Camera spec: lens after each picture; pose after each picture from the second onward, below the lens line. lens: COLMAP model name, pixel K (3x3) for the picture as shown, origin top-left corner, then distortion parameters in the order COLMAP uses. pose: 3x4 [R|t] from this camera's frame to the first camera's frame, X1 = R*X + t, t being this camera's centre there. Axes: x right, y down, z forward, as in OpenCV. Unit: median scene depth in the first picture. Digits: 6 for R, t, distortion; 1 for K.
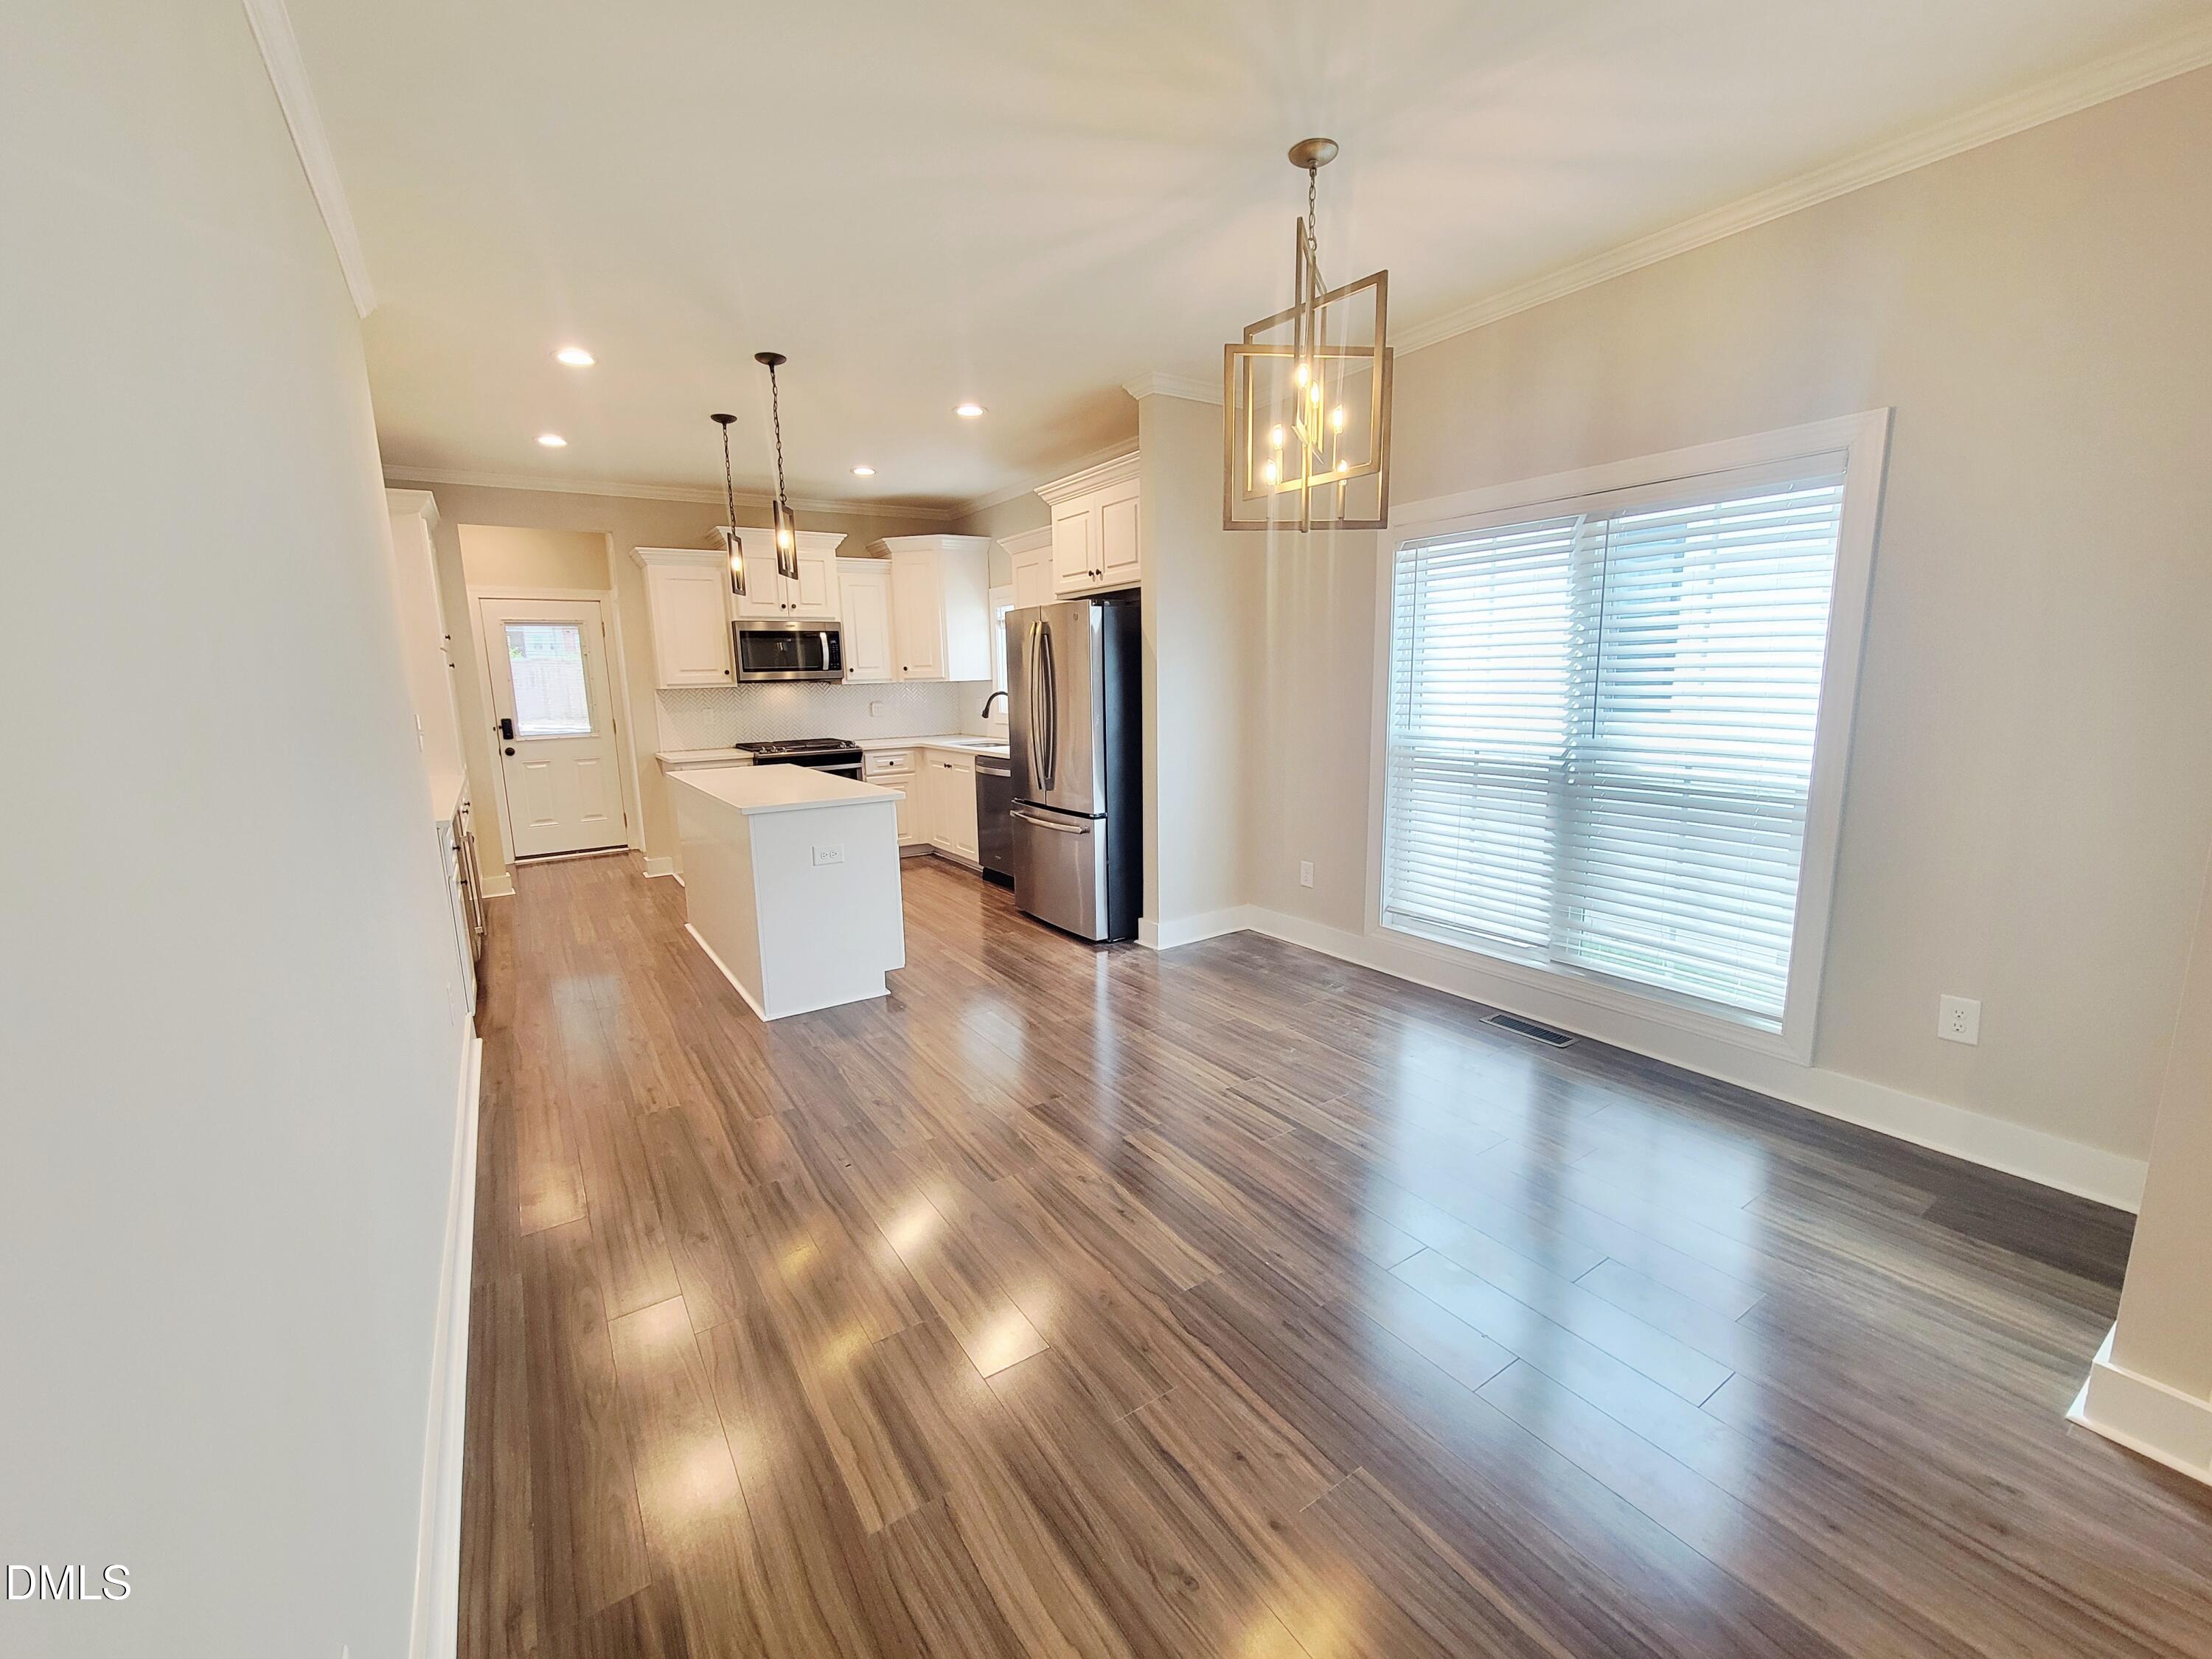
lens RADIAL K [[903.8, 0, 1092.1], [0, 903.8, 828.5], [0, 0, 1]] dist [0.000830, -0.001100]
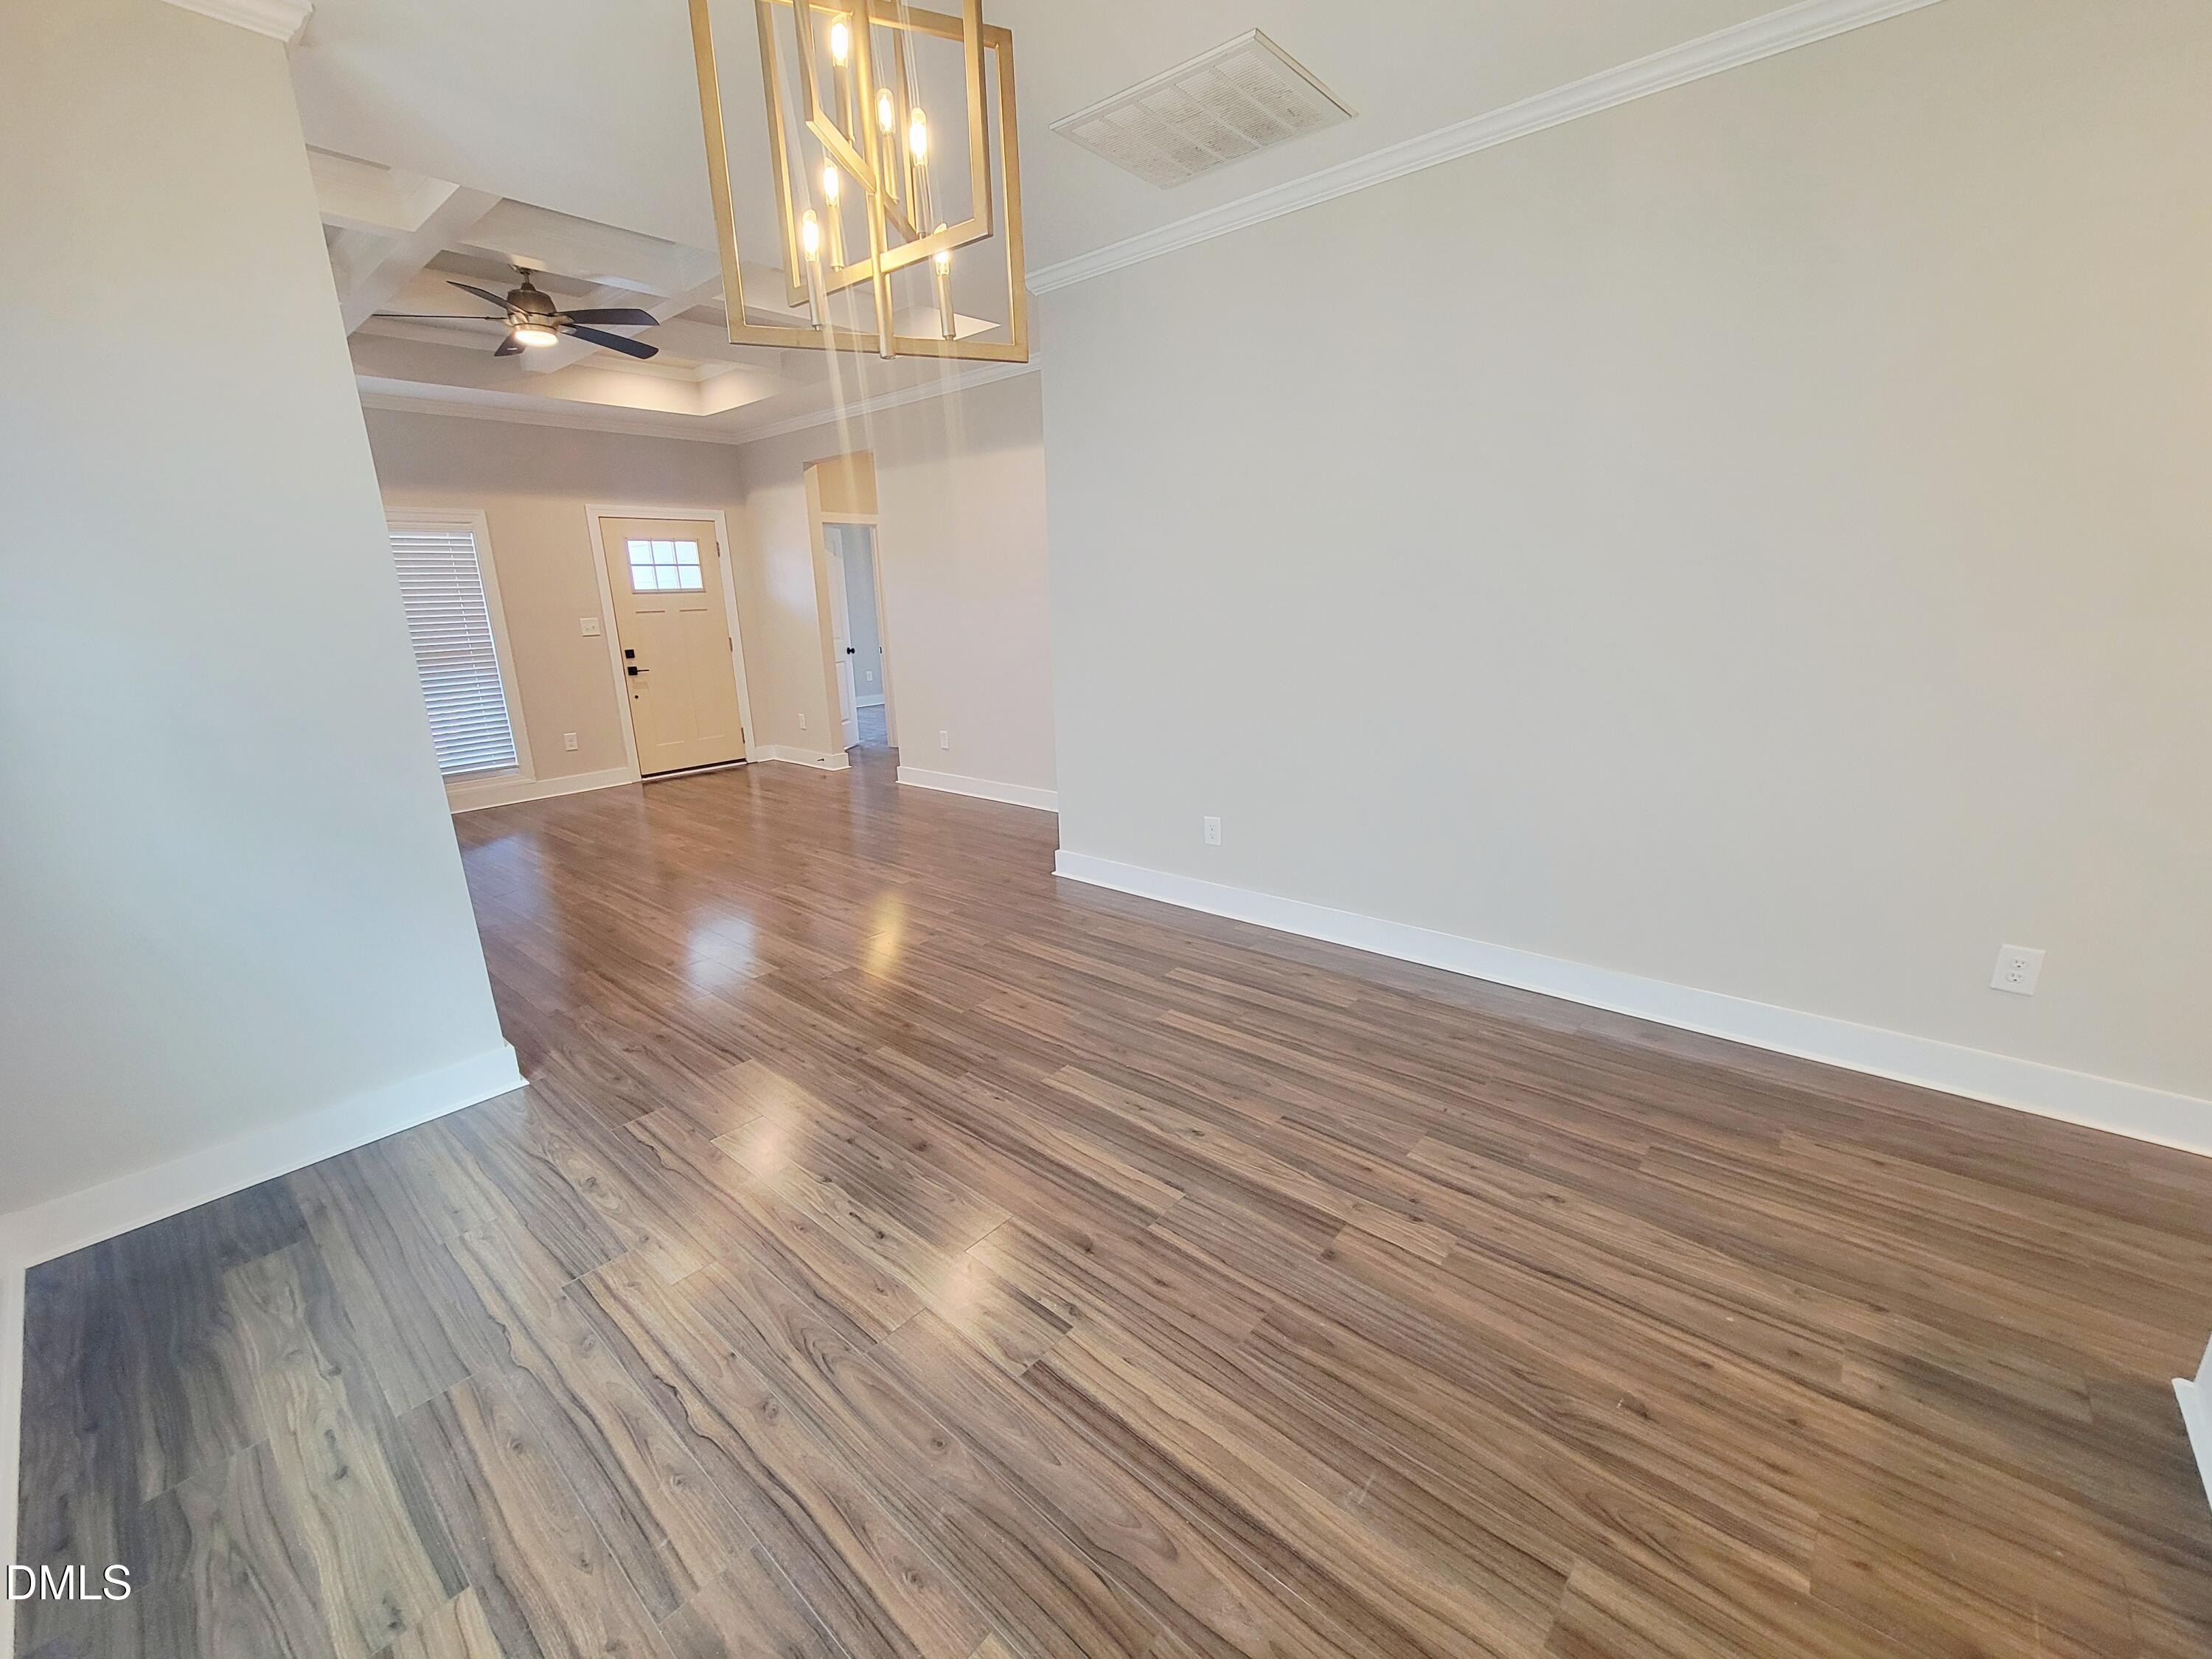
lens RADIAL K [[899.1, 0, 1094.6], [0, 899.1, 838.0], [0, 0, 1]] dist [-0.004077, -0.000062]
pose [[-0.961194, 0.120655, -0.248088, 0.157228], [0.004428, 0.905919, 0.423427, -0.158958], [0.275836, 0.405897, -0.871299, 0.903849]]
